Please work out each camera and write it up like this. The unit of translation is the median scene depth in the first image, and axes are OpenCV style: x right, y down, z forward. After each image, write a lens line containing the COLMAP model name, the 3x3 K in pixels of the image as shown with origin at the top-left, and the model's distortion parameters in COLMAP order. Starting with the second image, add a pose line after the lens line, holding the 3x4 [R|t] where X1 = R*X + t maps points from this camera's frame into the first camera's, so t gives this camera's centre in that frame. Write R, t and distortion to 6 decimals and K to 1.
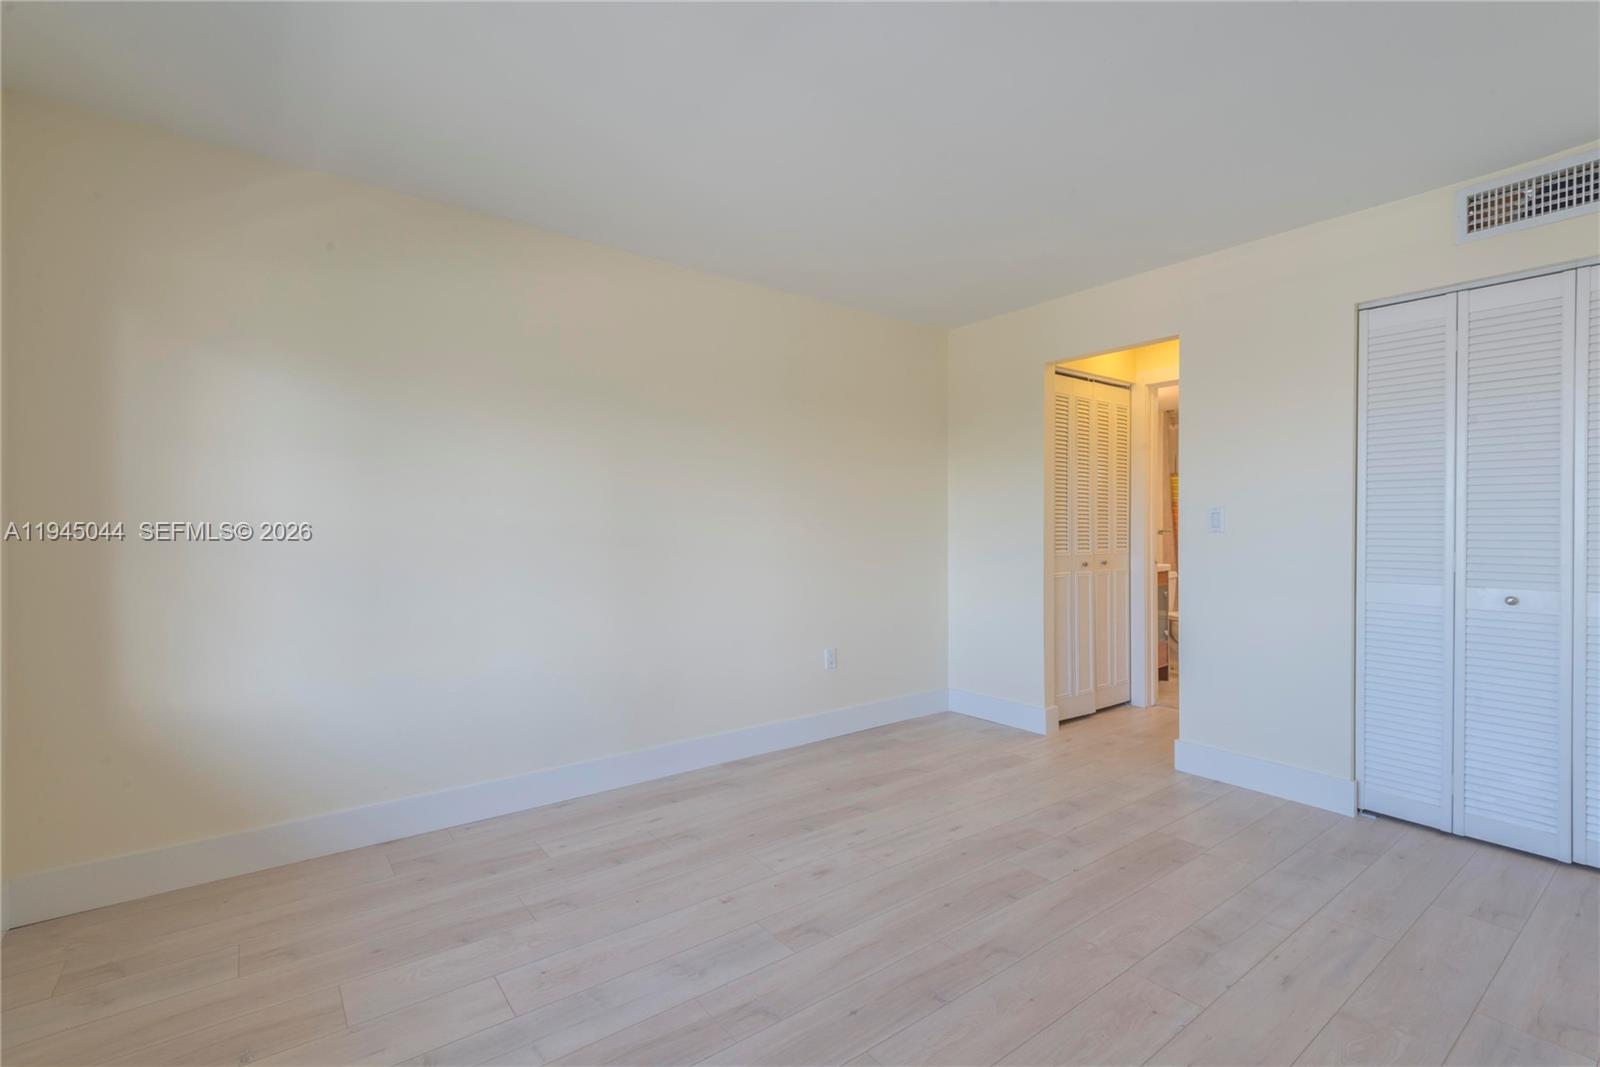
lens RADIAL K [[722.1, 0, 801.8], [0, 722.1, 529.3], [0, 0, 1]] dist [0.032876, -0.013972]
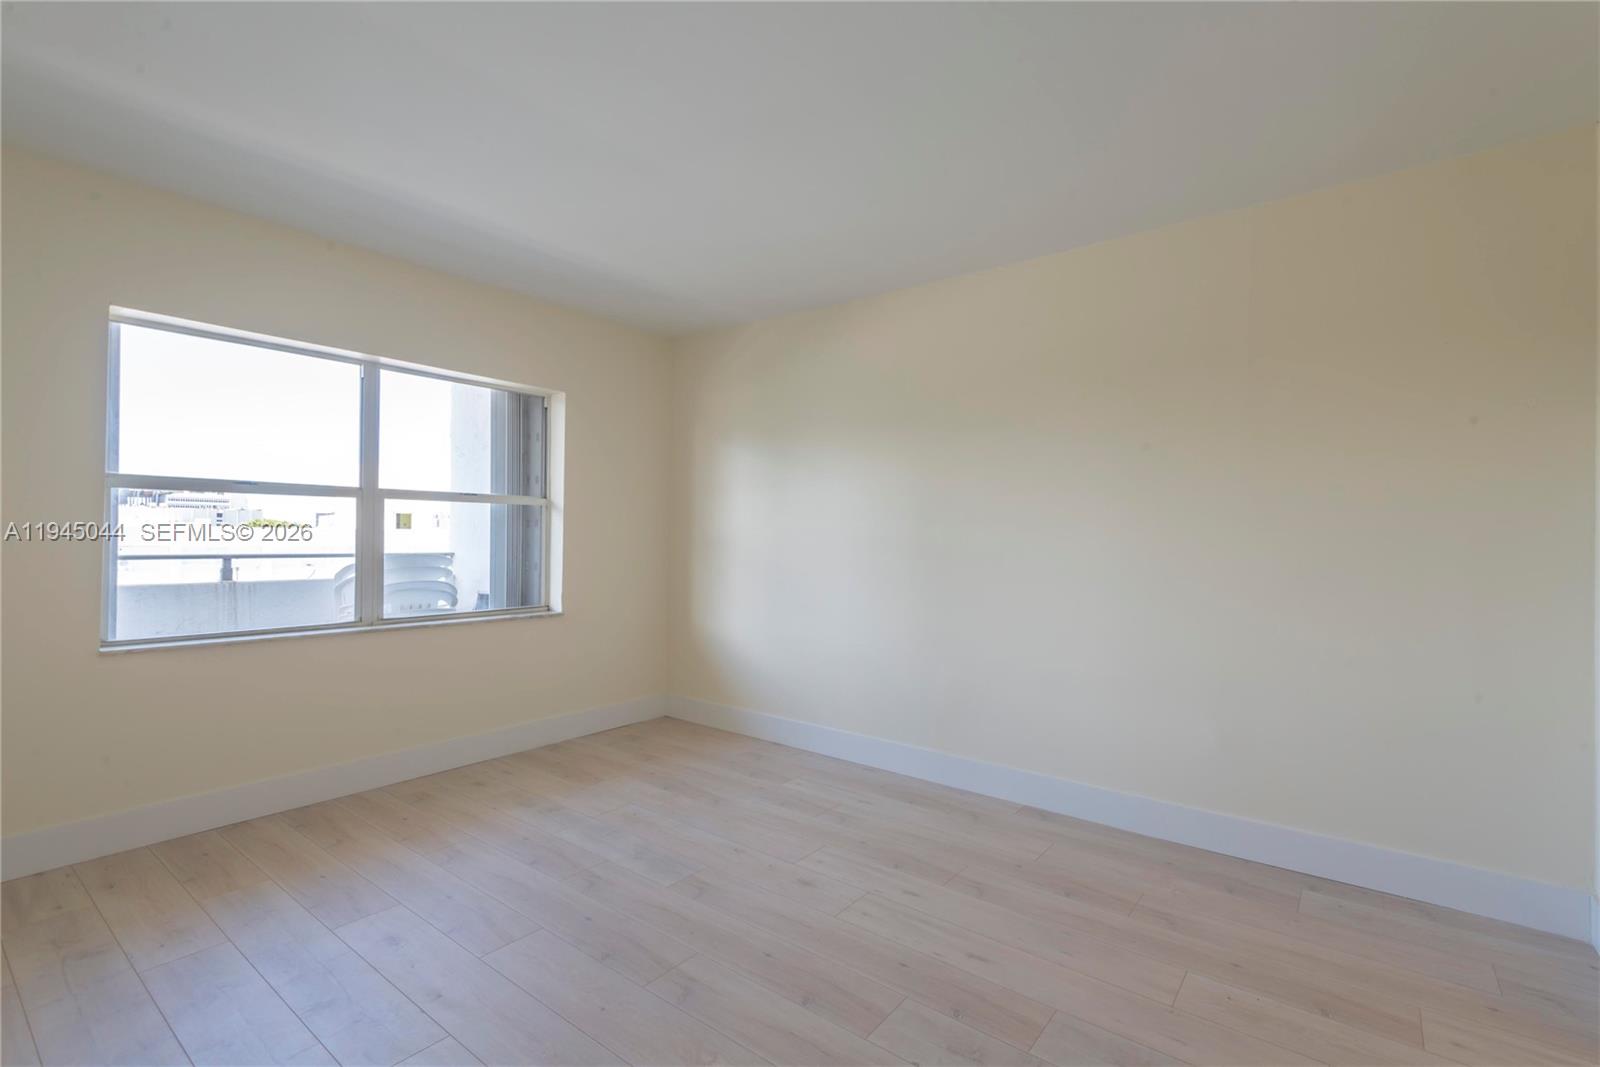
lens RADIAL K [[722.1, 0, 797.3], [0, 722.1, 533.1], [0, 0, 1]] dist [0.032876, -0.013972]
pose [[0.250621, 0.002437, -0.968082, 0.877702], [-0.011961, 0.999928, -0.000579, -0.006376], [0.968011, 0.011724, 0.250633, 0.650507]]
